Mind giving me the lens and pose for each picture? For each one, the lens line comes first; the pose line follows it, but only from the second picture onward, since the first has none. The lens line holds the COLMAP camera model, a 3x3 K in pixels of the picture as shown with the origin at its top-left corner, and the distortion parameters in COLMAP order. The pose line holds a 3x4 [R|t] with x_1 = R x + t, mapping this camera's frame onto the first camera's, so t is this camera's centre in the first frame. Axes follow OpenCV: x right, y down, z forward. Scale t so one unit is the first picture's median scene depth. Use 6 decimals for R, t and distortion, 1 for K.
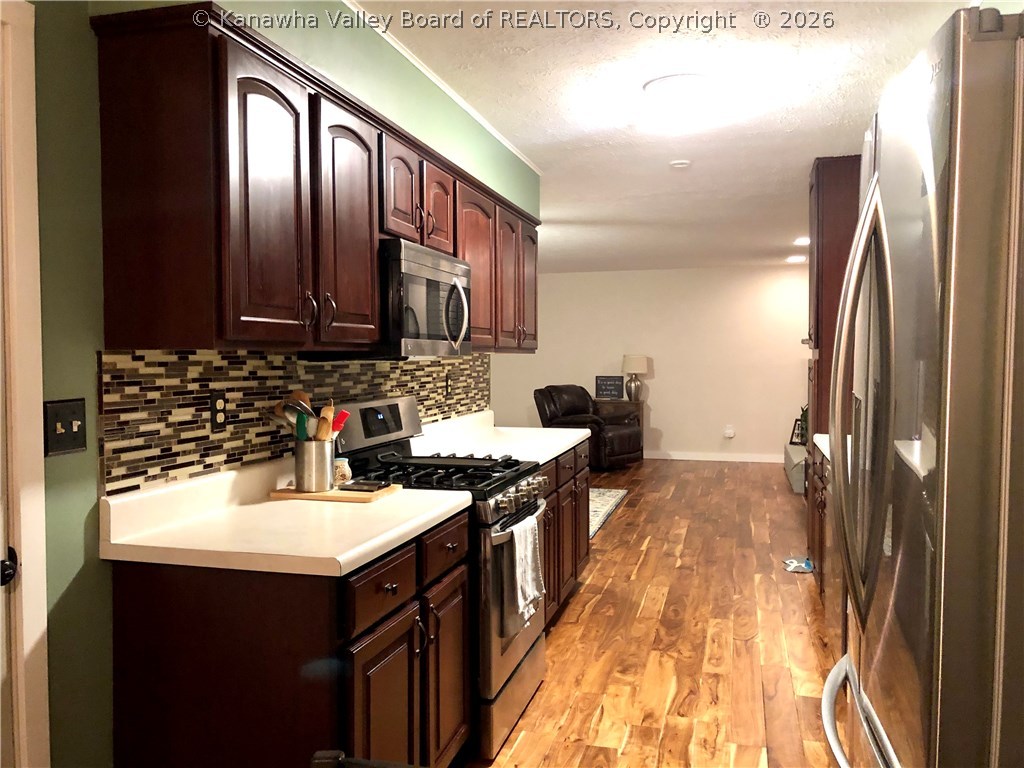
lens RADIAL K [[827.6, 0, 511.4], [0, 827.6, 386.2], [0, 0, 1]] dist [0.034918, -0.004248]
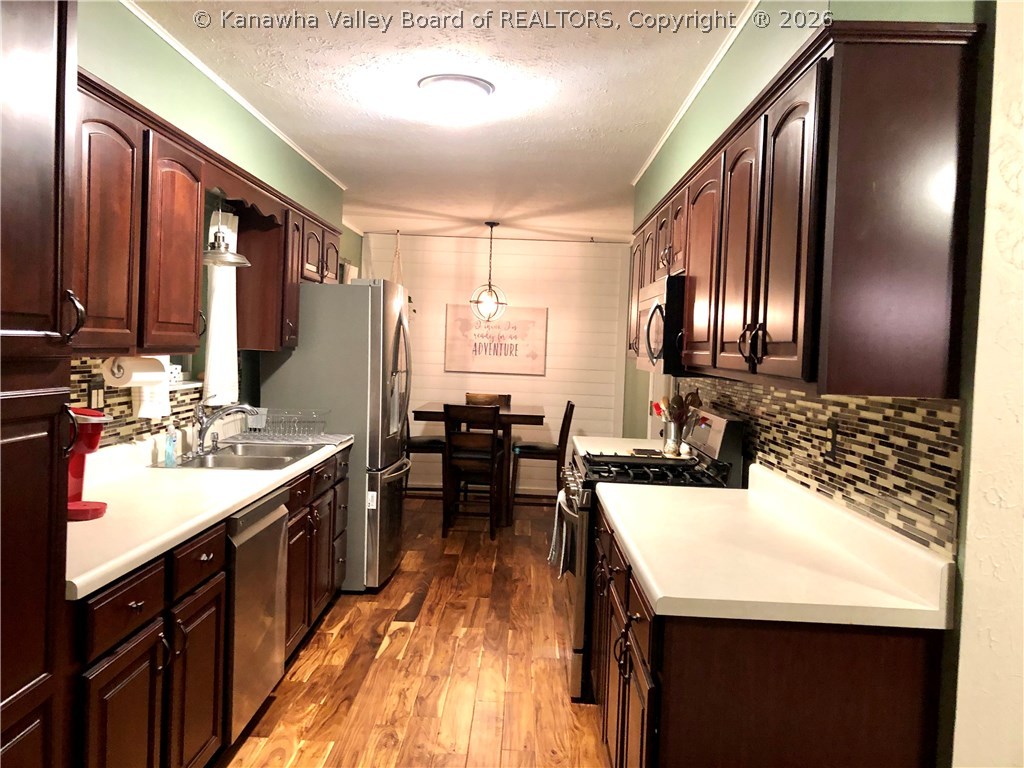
lens RADIAL K [[827.6, 0, 511.4], [0, 827.6, 381.6], [0, 0, 1]] dist [0.034918, -0.004248]
pose [[-0.969268, -0.018831, -0.245286, 0.280554], [-0.039745, 0.995954, 0.080594, -0.078569], [0.242776, 0.087866, -0.966095, 1.502378]]
